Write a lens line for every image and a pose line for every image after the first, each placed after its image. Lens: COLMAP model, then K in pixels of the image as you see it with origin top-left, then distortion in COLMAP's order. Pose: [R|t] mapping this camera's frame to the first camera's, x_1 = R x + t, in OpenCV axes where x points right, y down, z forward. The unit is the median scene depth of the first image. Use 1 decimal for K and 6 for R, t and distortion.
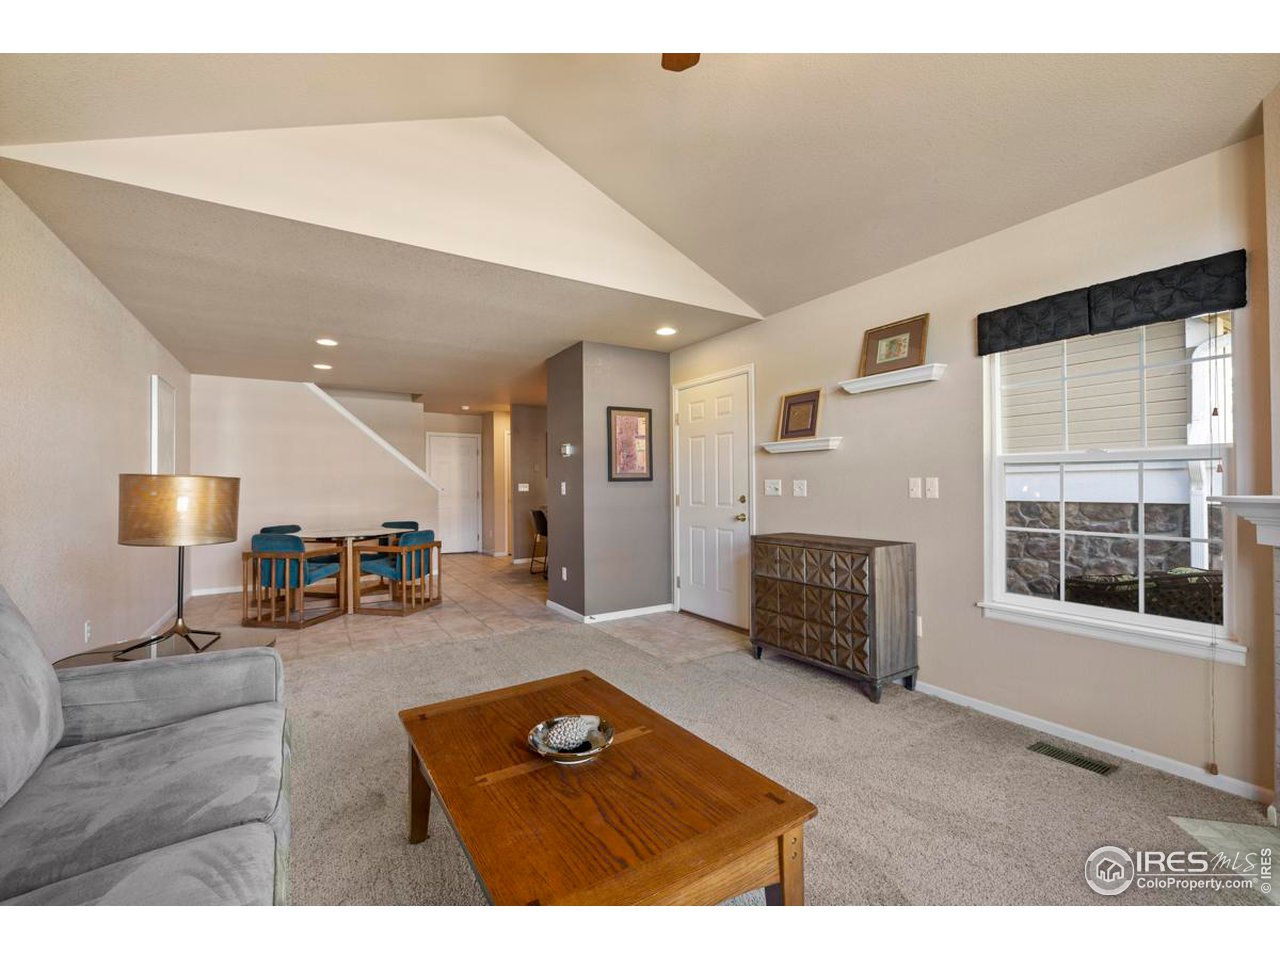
lens RADIAL K [[544.4, 0, 634.4], [0, 544.4, 479.5], [0, 0, 1]] dist [0.000447, 0.000101]
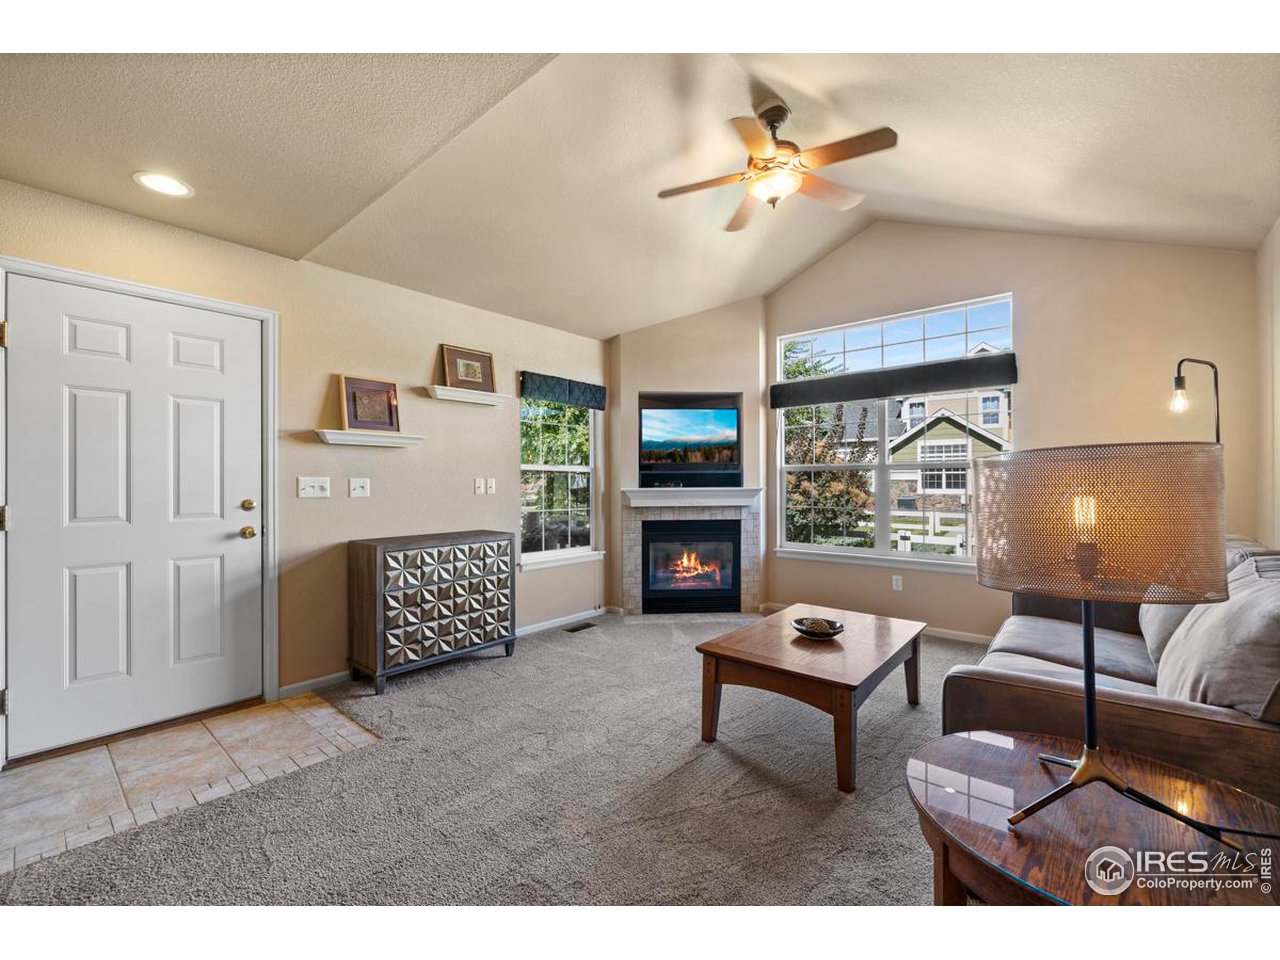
lens RADIAL K [[544.4, 0, 634.4], [0, 544.4, 479.5], [0, 0, 1]] dist [0.000447, 0.000101]
pose [[-0.291146, 0.015027, 0.956561, -0.653481], [-0.001615, 0.999867, -0.016199, 0.016290], [-0.956677, -0.006261, -0.291083, 0.838303]]
